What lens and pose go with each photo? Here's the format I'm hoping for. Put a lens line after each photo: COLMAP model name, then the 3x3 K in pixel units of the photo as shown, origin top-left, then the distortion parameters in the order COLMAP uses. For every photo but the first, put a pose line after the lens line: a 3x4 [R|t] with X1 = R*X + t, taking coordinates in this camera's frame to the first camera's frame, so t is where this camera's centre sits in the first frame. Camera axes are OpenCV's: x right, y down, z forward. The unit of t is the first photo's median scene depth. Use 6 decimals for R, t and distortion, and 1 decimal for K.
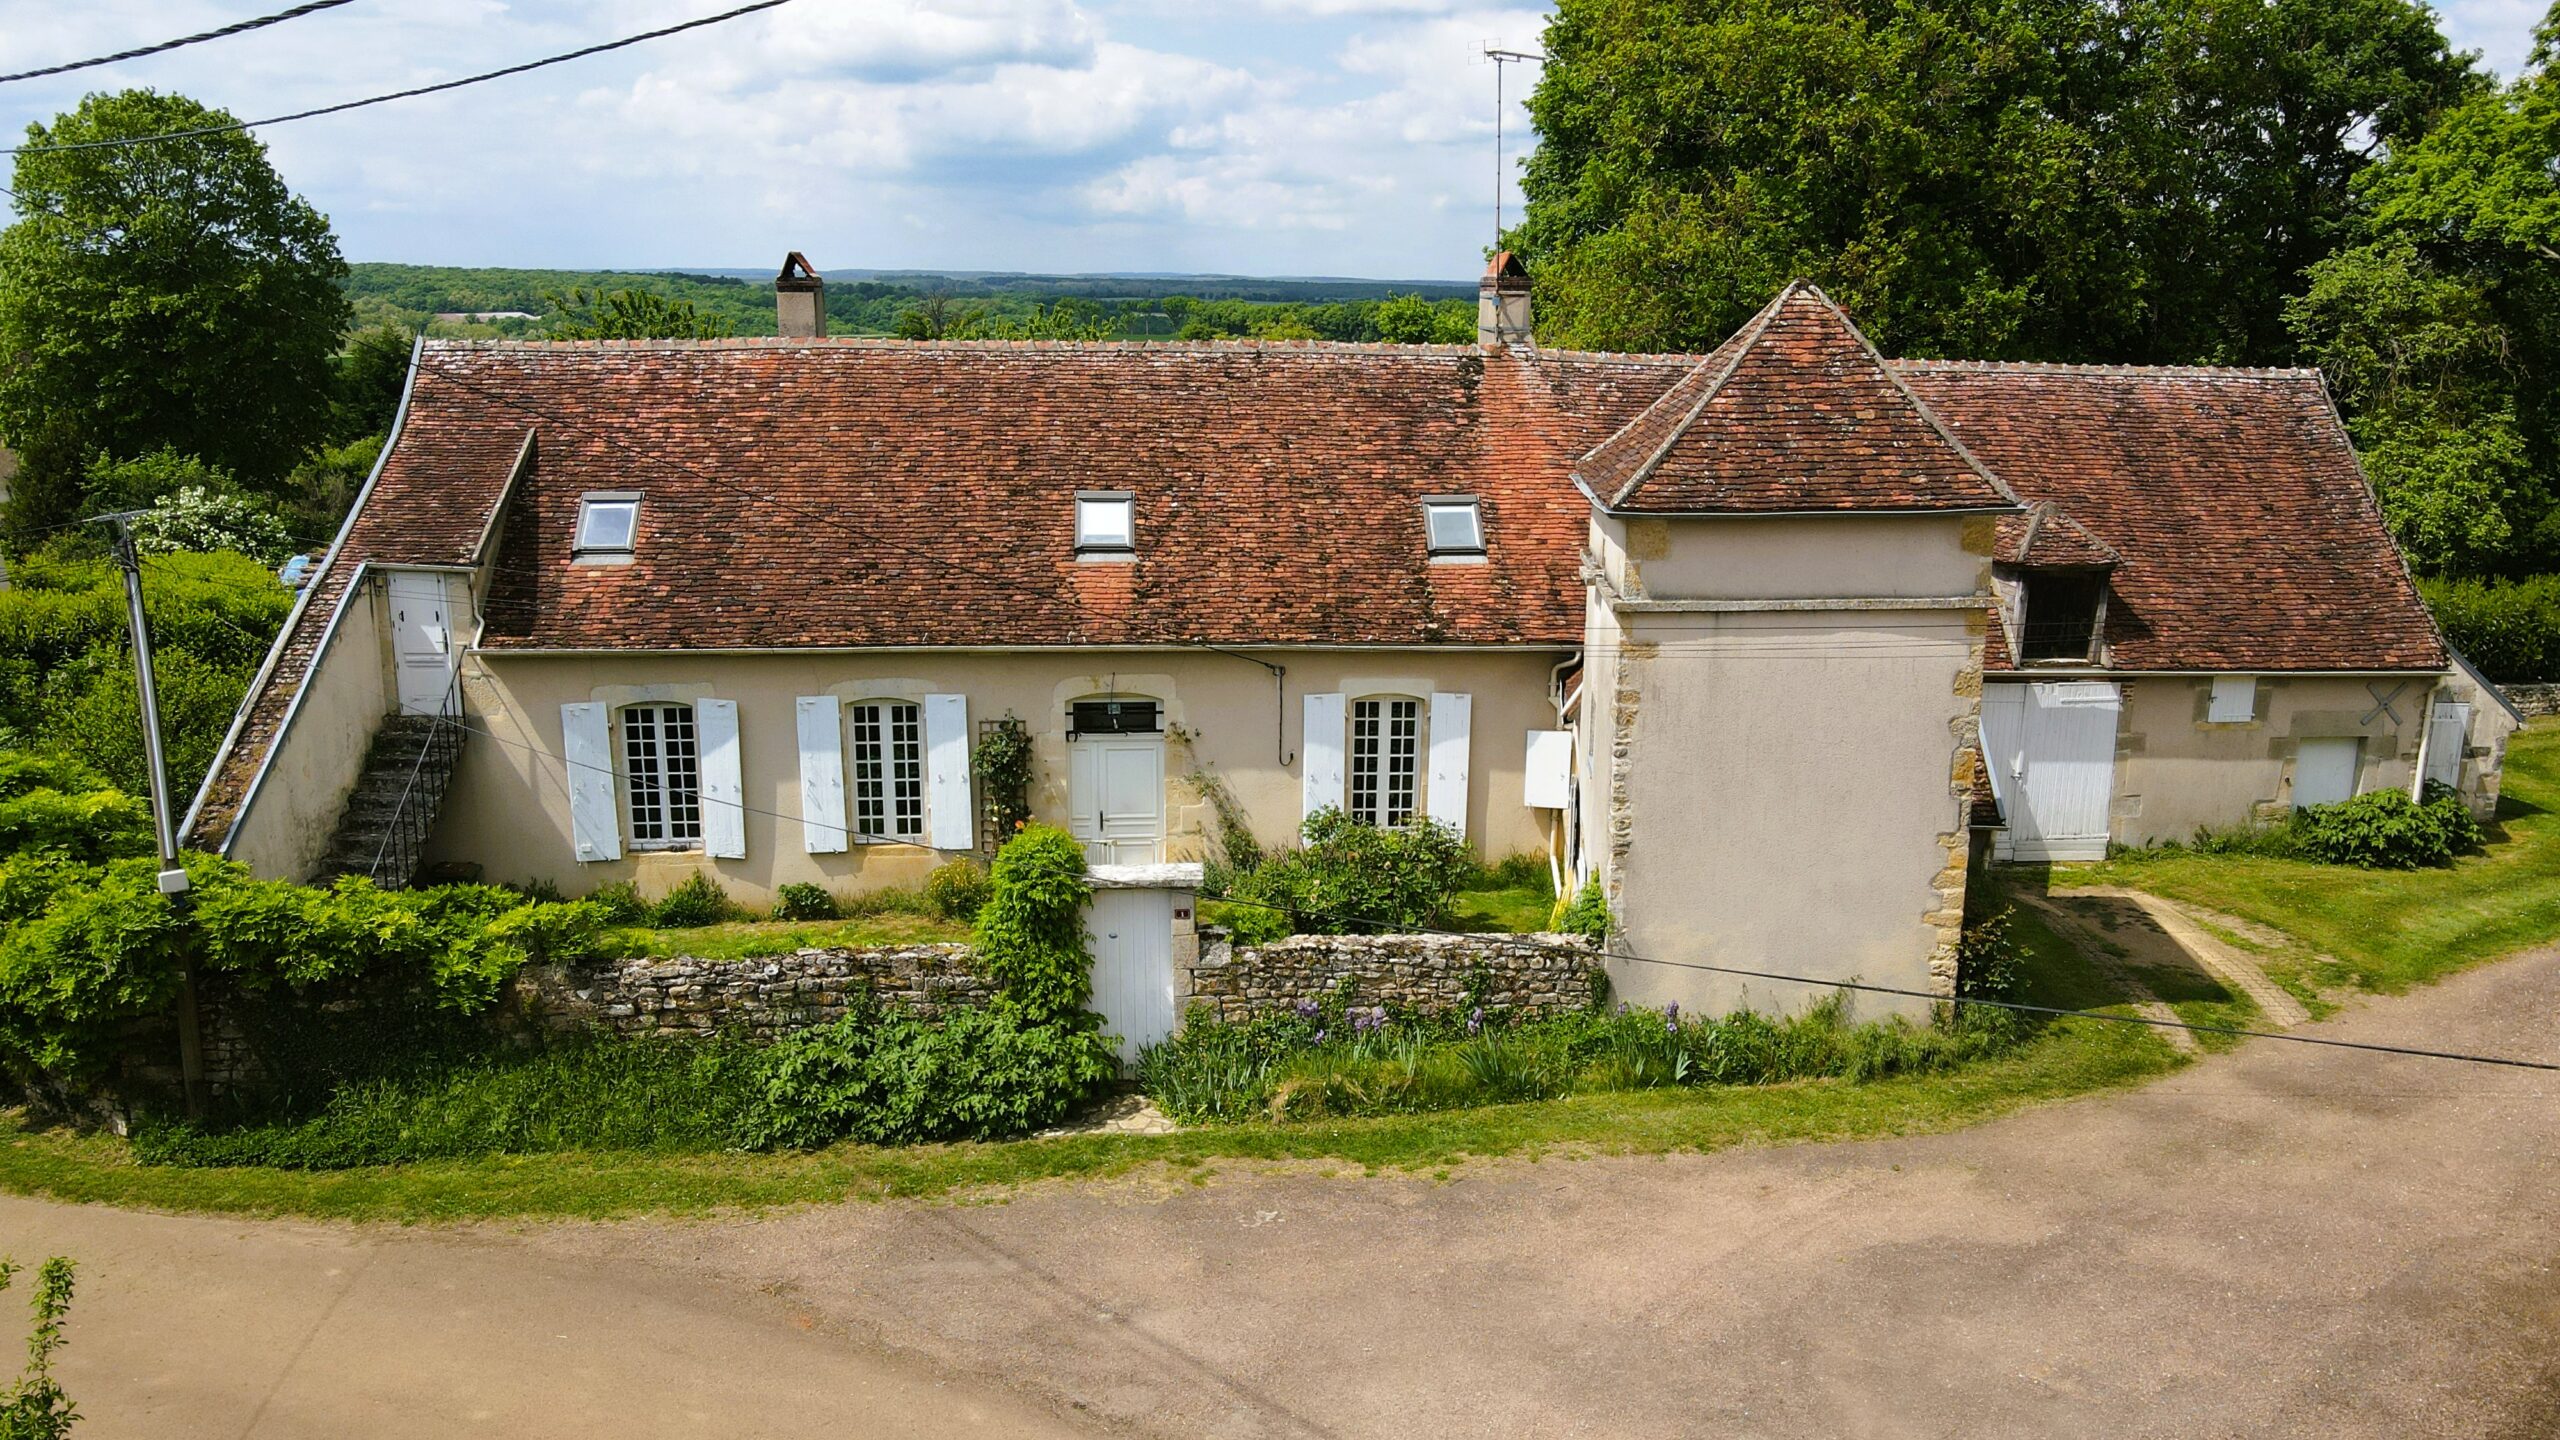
lens RADIAL K [[1916.3, 0, 1280.0], [0, 1916.3, 720.0], [0, 0, 1]] dist [-0.021269, 0.062235]
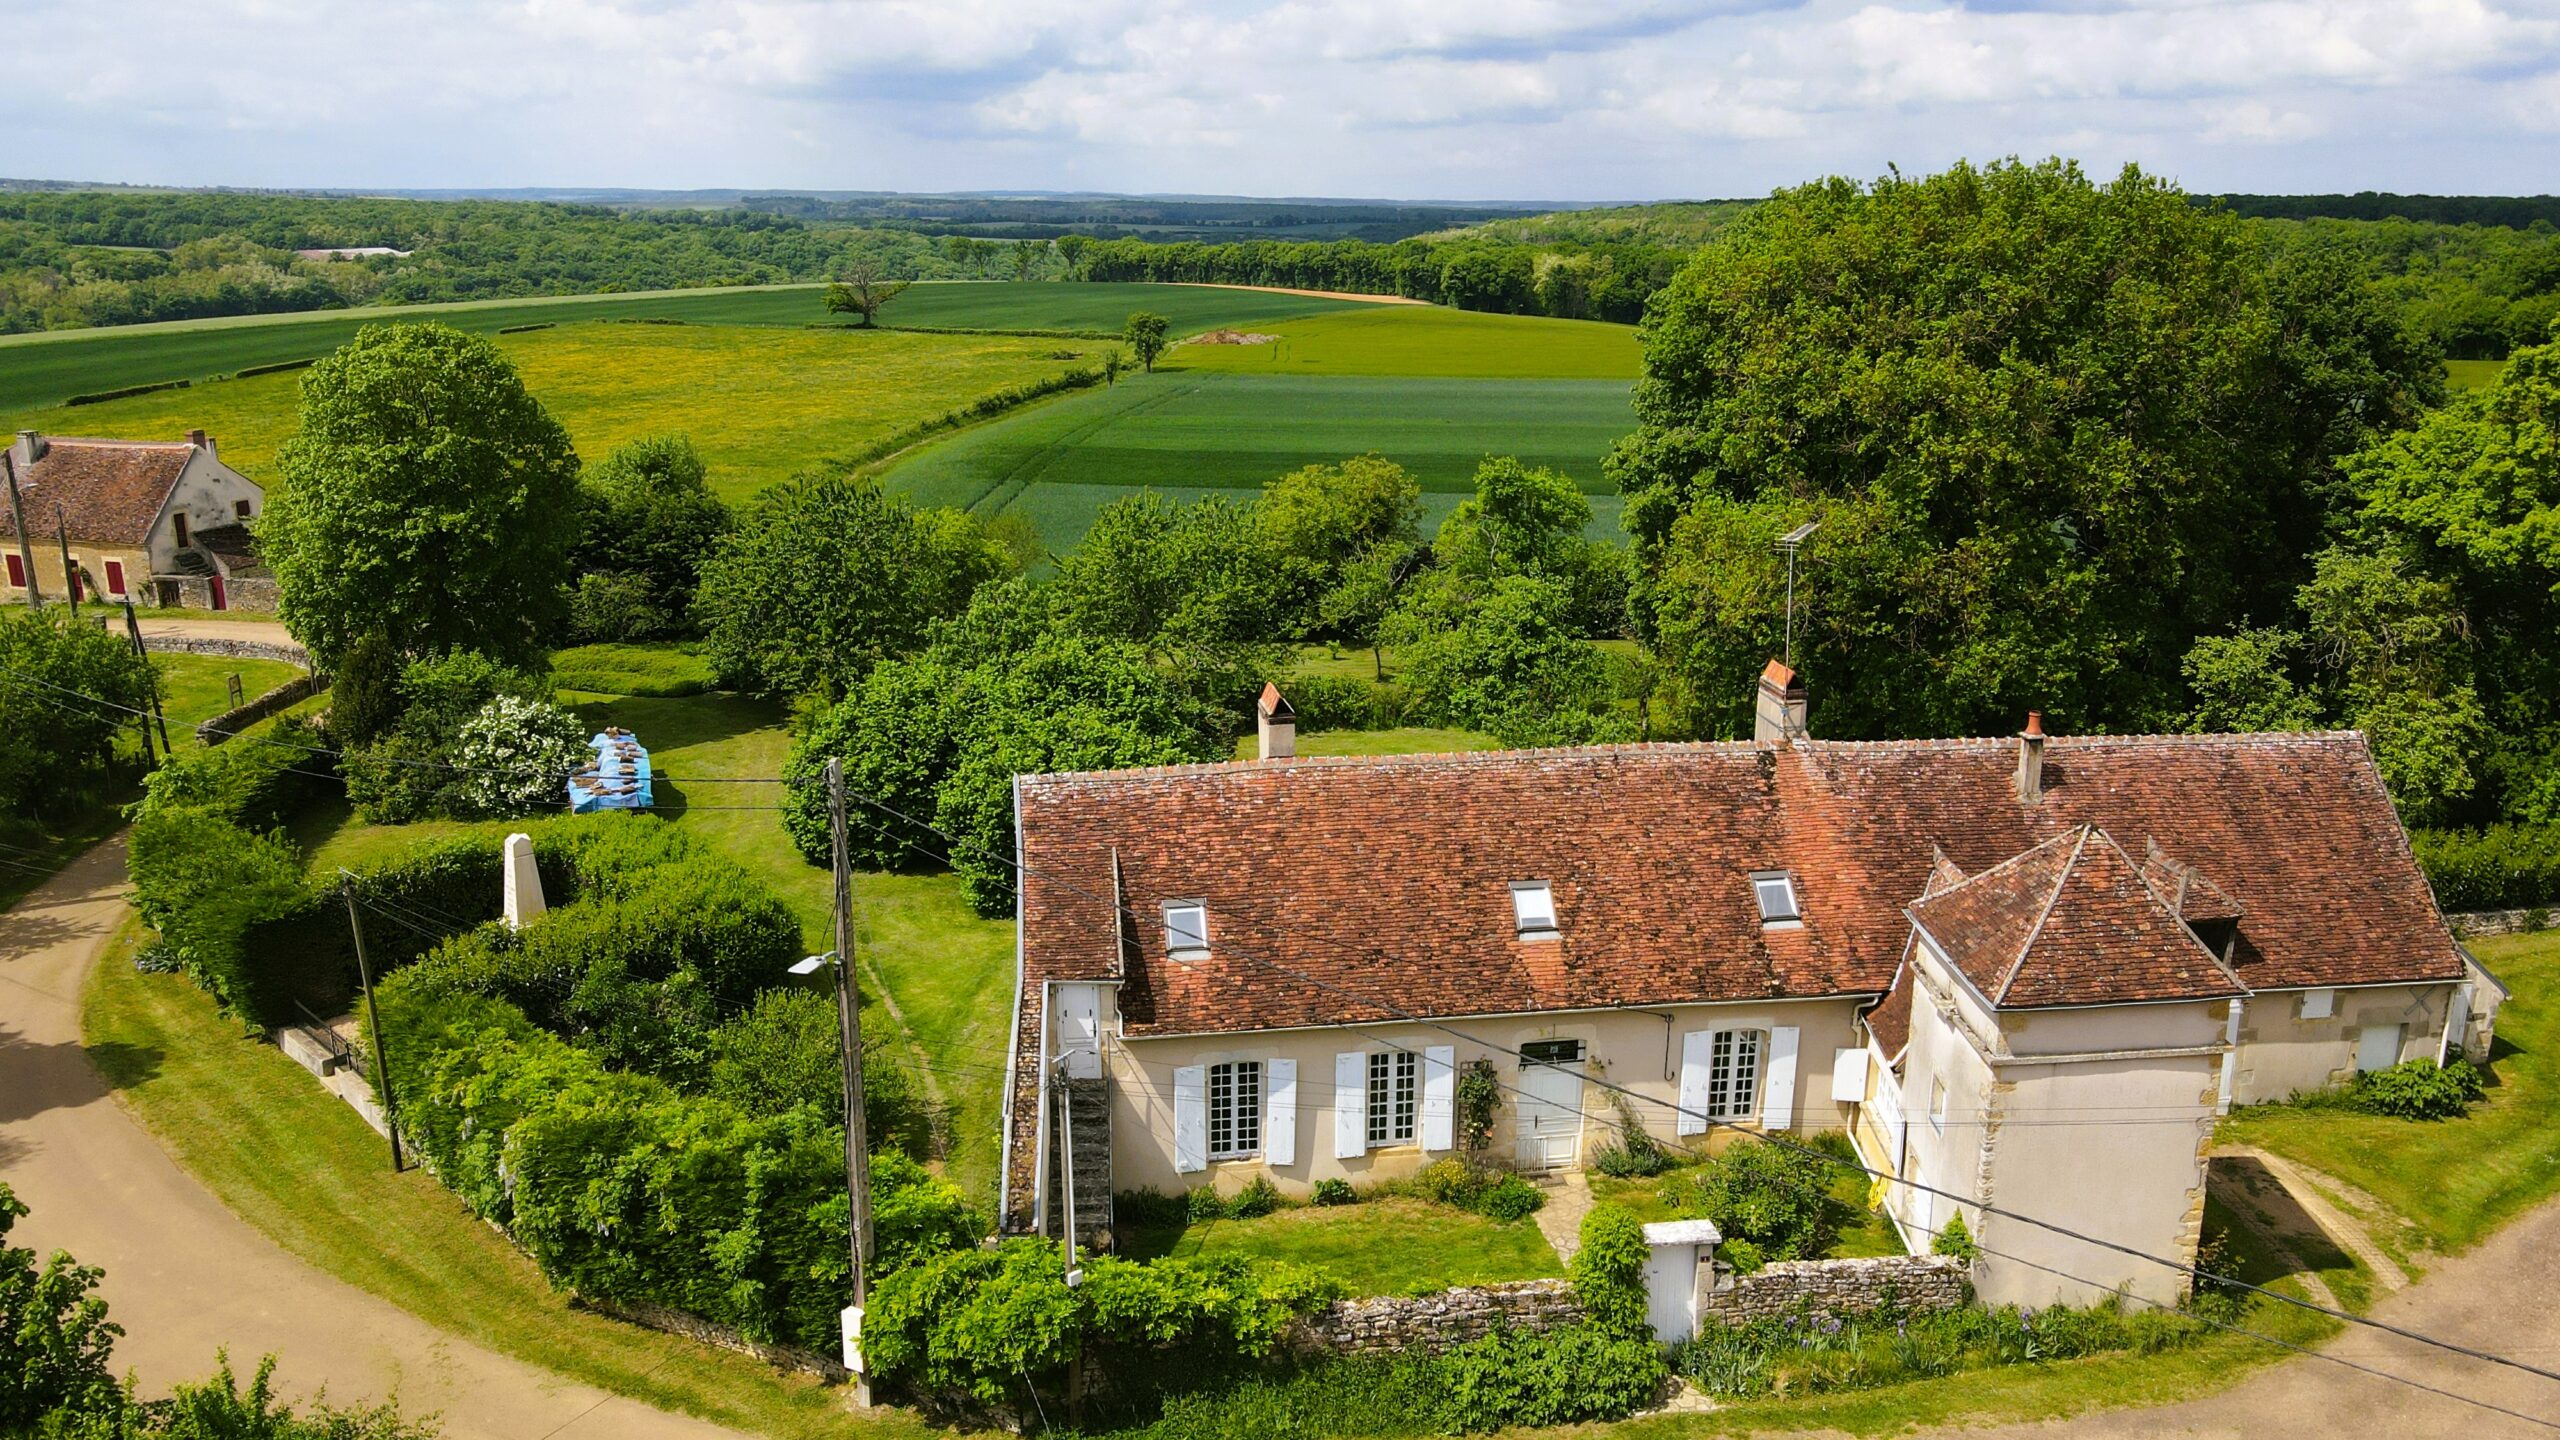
lens RADIAL K [[1916.6, 0, 1280.0], [0, 1916.6, 720.0], [0, 0, 1]] dist [-0.003820, 0.034534]
pose [[0.997918, -0.021320, 0.060875, -0.363652], [0.018724, 0.998904, 0.042905, -0.307649], [-0.061723, -0.041675, 0.997223, -0.372535]]
